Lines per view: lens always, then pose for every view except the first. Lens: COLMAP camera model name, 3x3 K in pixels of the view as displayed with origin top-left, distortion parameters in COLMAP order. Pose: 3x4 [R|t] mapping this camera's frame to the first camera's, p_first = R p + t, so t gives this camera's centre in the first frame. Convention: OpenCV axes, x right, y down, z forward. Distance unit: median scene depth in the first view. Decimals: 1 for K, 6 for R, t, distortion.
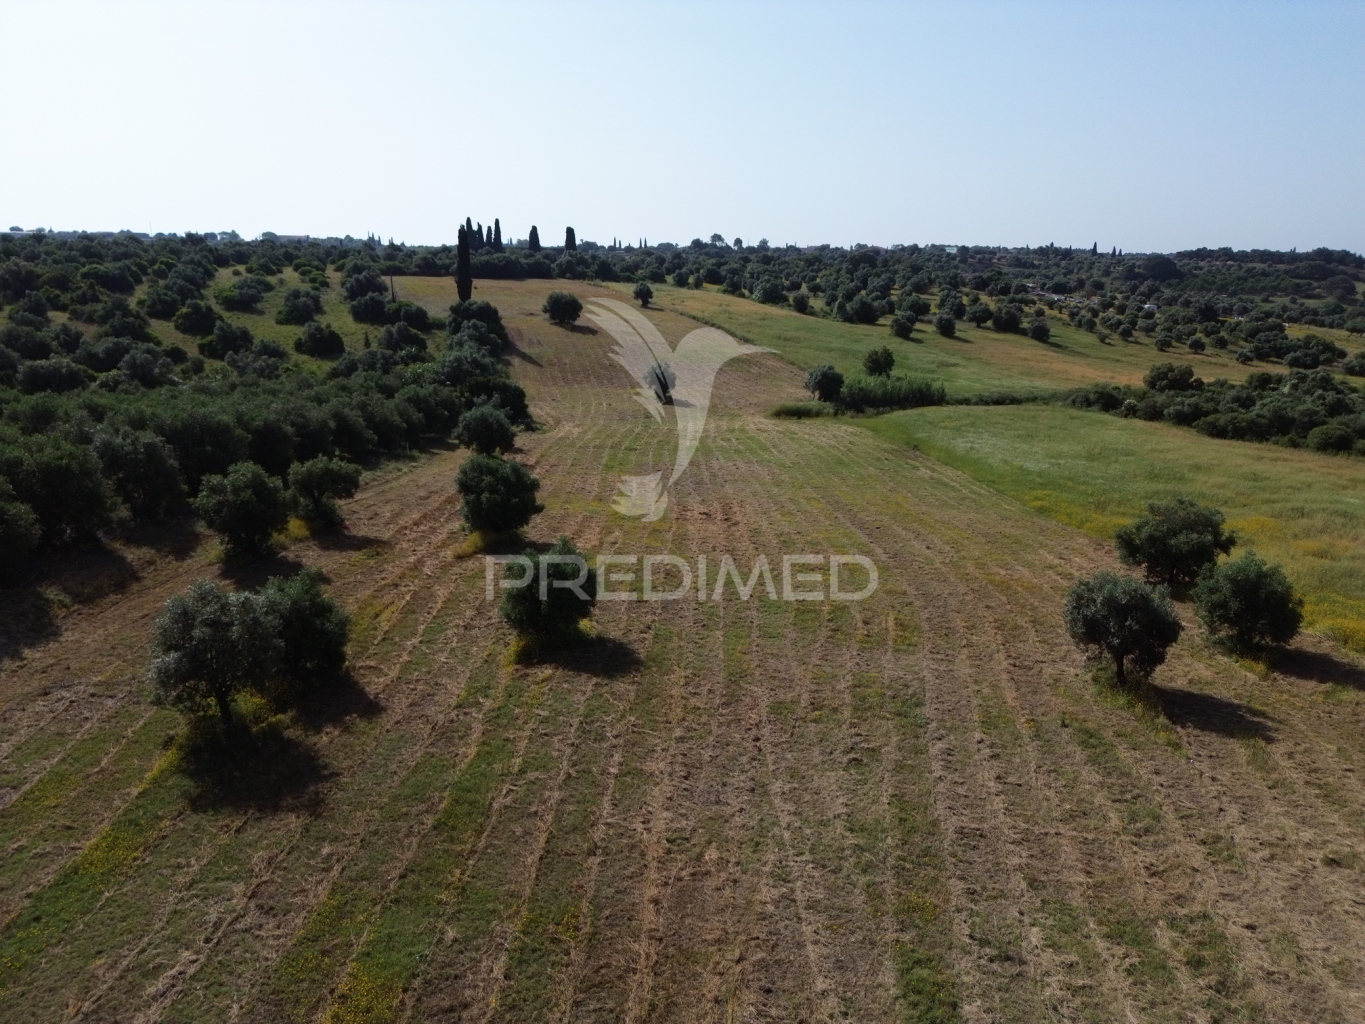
lens RADIAL K [[960.8, 0, 679.7], [0, 960.8, 510.2], [0, 0, 1]] dist [0.066770, -0.063903]
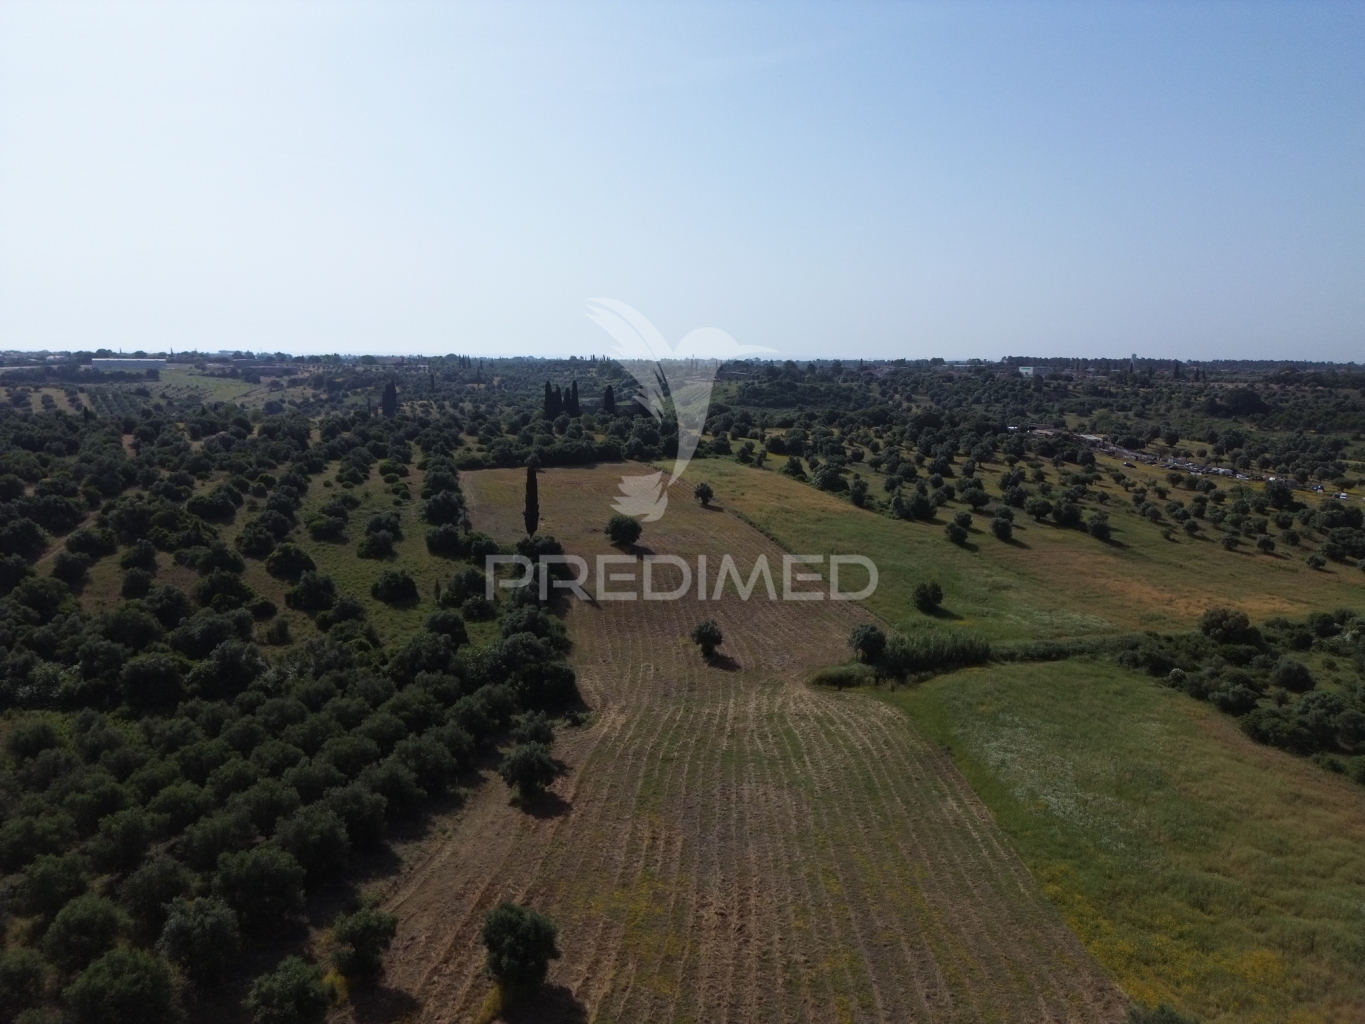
lens RADIAL K [[960.8, 0, 679.7], [0, 960.8, 510.2], [0, 0, 1]] dist [0.066770, -0.063903]
pose [[0.996703, 0.007793, -0.080756, 0.028327], [-0.015502, 0.995330, -0.095281, -0.148742], [0.079636, 0.096219, 0.992169, -0.044379]]
